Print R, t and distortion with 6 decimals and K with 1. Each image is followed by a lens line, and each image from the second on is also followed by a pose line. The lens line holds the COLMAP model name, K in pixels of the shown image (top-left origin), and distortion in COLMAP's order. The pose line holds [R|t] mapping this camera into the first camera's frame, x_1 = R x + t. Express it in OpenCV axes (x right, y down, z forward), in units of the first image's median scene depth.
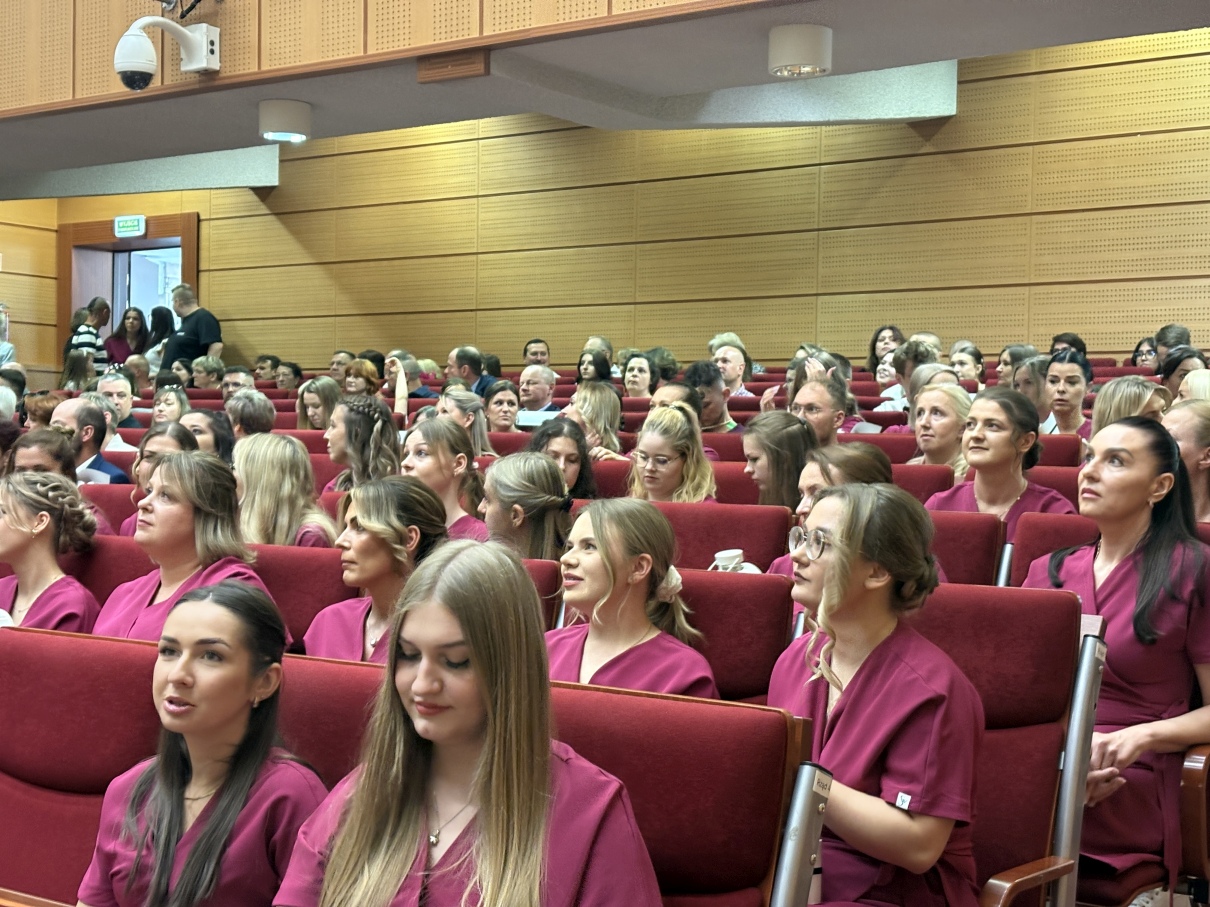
lens RADIAL K [[1809.4, 0, 605.0], [0, 1809.4, 455.9], [0, 0, 1]] dist [0.082355, 0.000000]
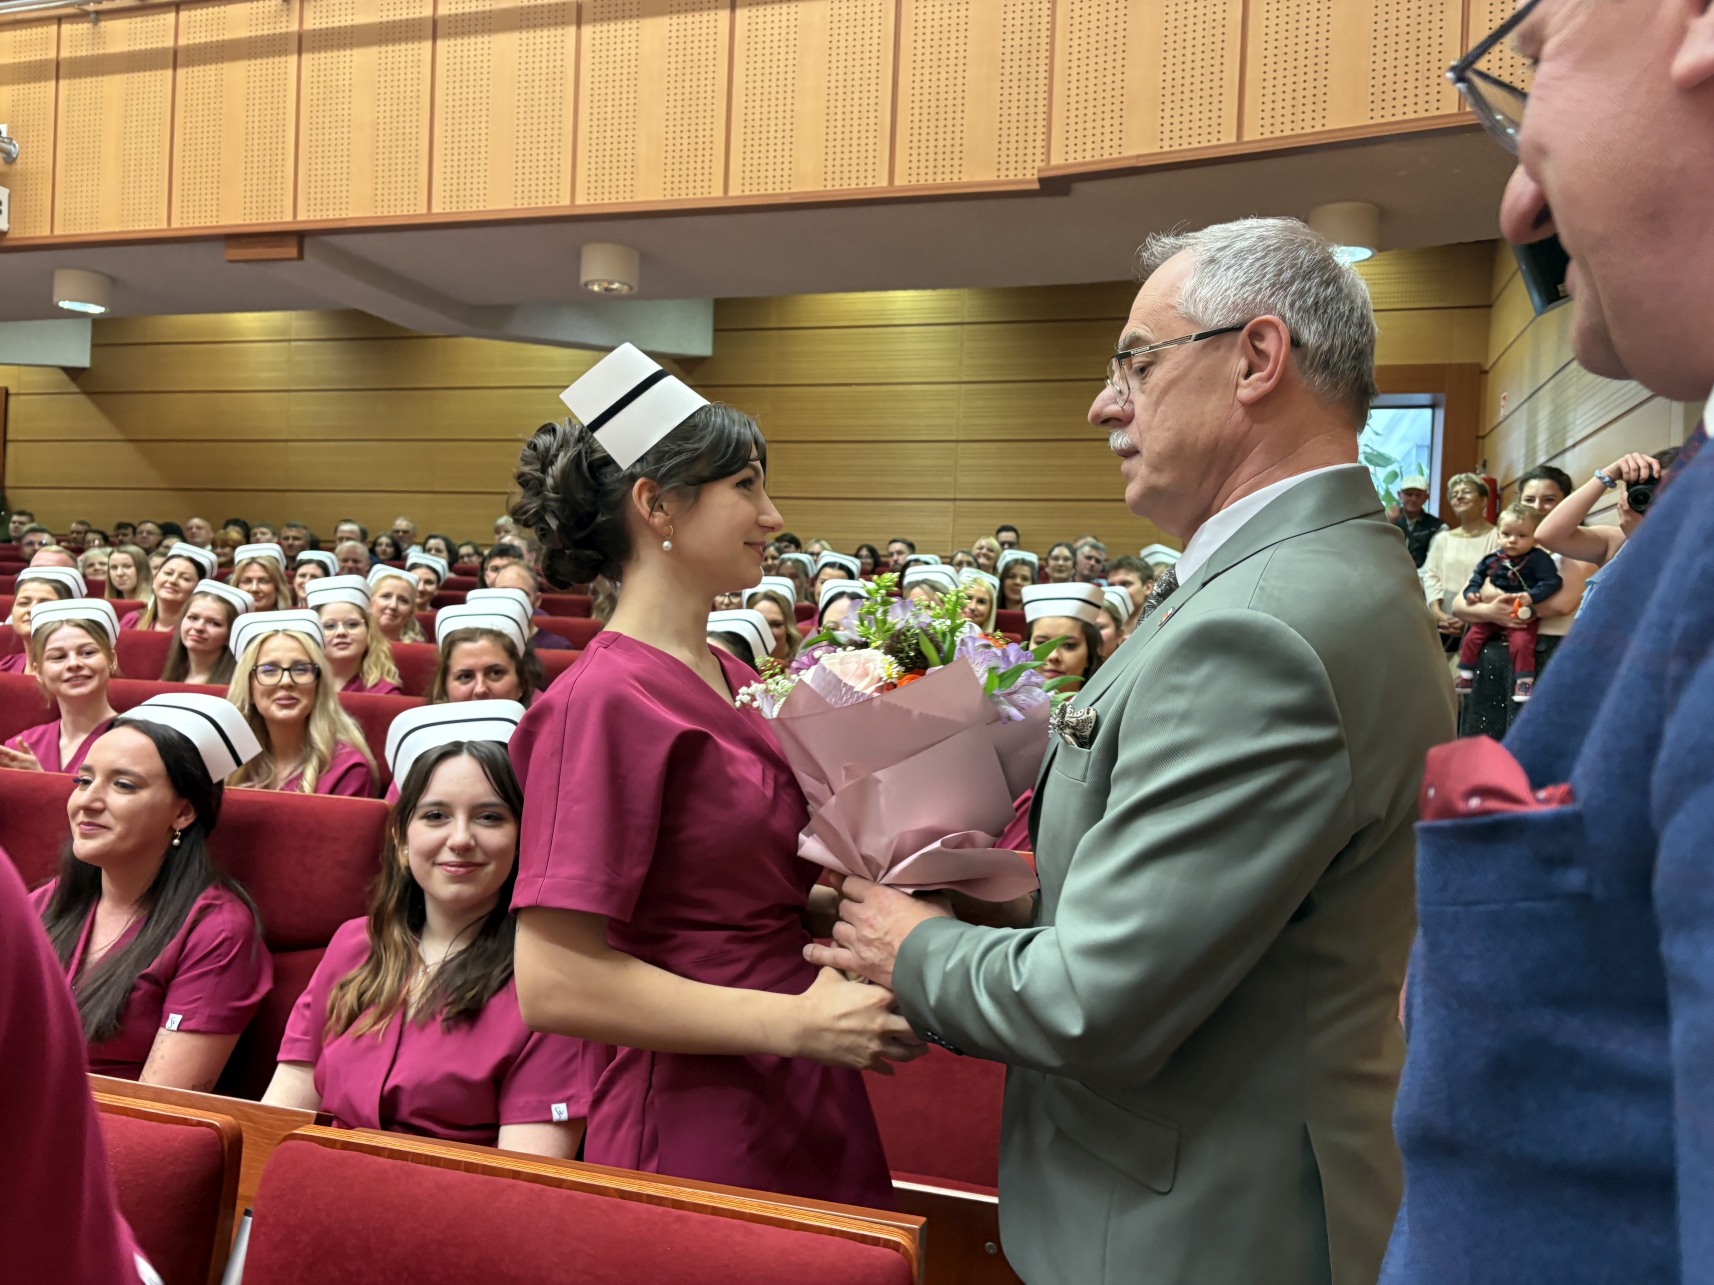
lens RADIAL K [[1276.8, 0, 863.8], [0, 1276.8, 634.9], [0, 0, 1]] dist [0.003670, -0.000338]
pose [[0.937244, 0.021459, 0.348012, -0.010144], [-0.025750, 0.999639, 0.007709, -0.007802], [-0.347721, -0.016187, 0.937458, 0.161503]]
